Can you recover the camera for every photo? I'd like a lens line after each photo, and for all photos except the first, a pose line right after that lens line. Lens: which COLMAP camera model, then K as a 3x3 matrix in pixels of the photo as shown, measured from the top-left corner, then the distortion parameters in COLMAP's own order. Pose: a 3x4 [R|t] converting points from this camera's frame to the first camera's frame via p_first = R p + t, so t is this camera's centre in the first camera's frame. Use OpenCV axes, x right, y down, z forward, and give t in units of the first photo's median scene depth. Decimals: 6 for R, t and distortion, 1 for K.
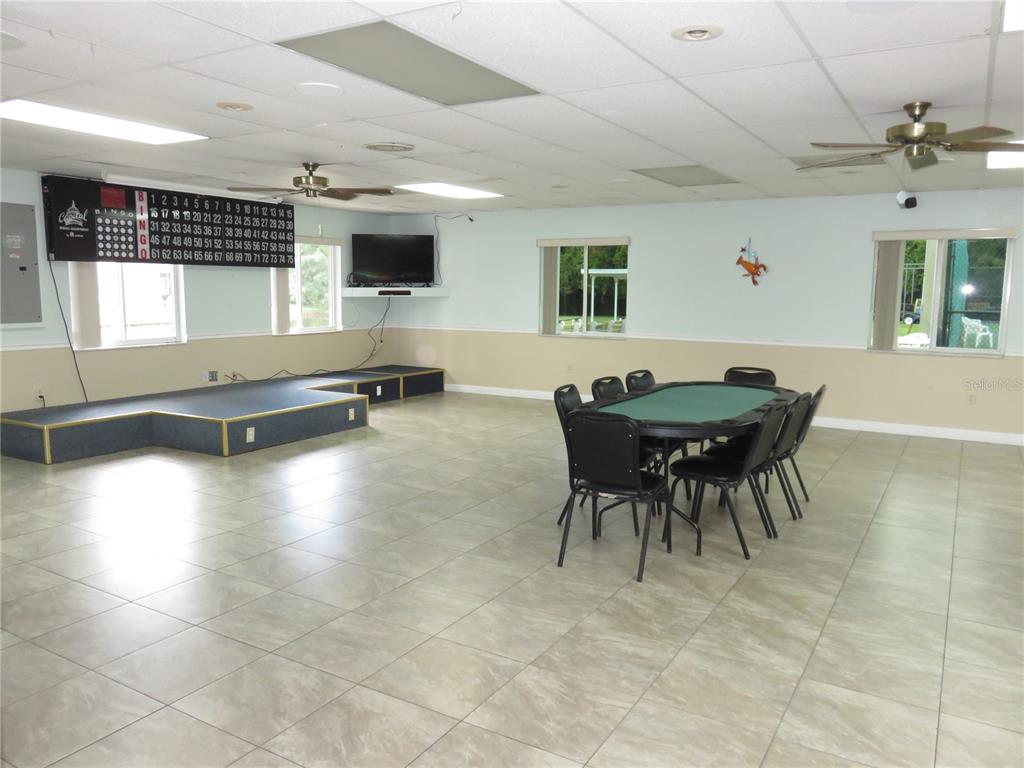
lens RADIAL K [[765.8, 0, 517.4], [0, 765.8, 390.9], [0, 0, 1]] dist [-0.005023, 0.003967]
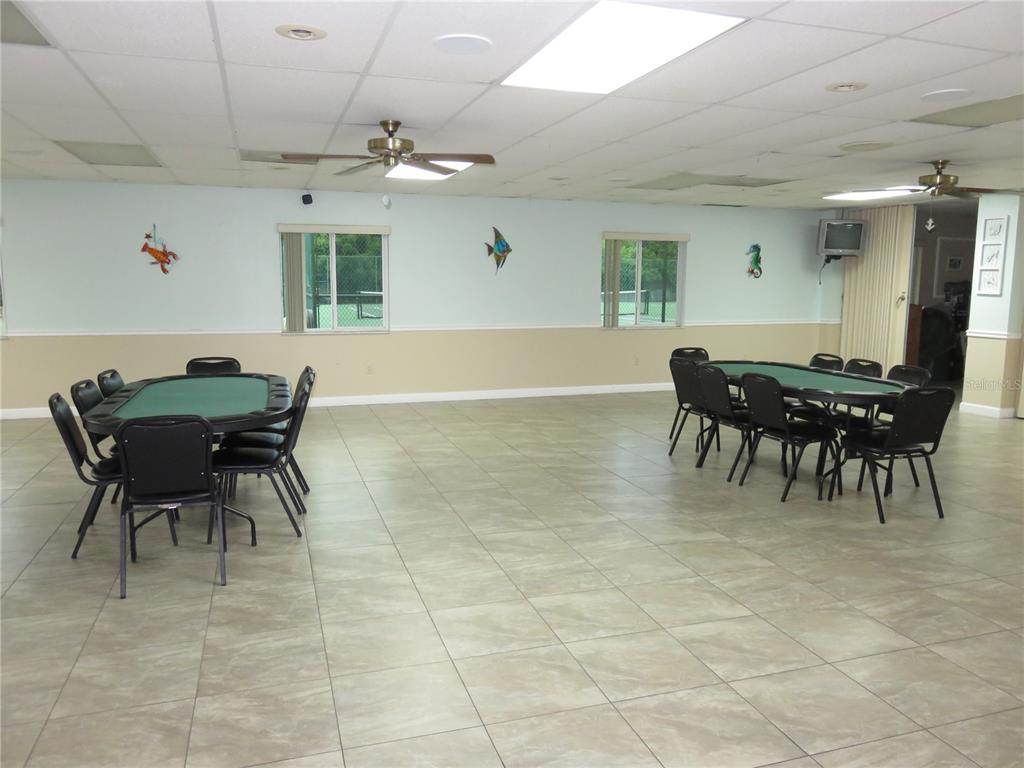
lens RADIAL K [[765.8, 0, 518.2], [0, 765.8, 377.2], [0, 0, 1]] dist [-0.005023, 0.003967]
pose [[0.661349, -0.102383, 0.743058, -0.293938], [0.103497, 0.993621, 0.044790, -0.013891], [-0.742904, 0.047282, 0.667726, 0.082698]]
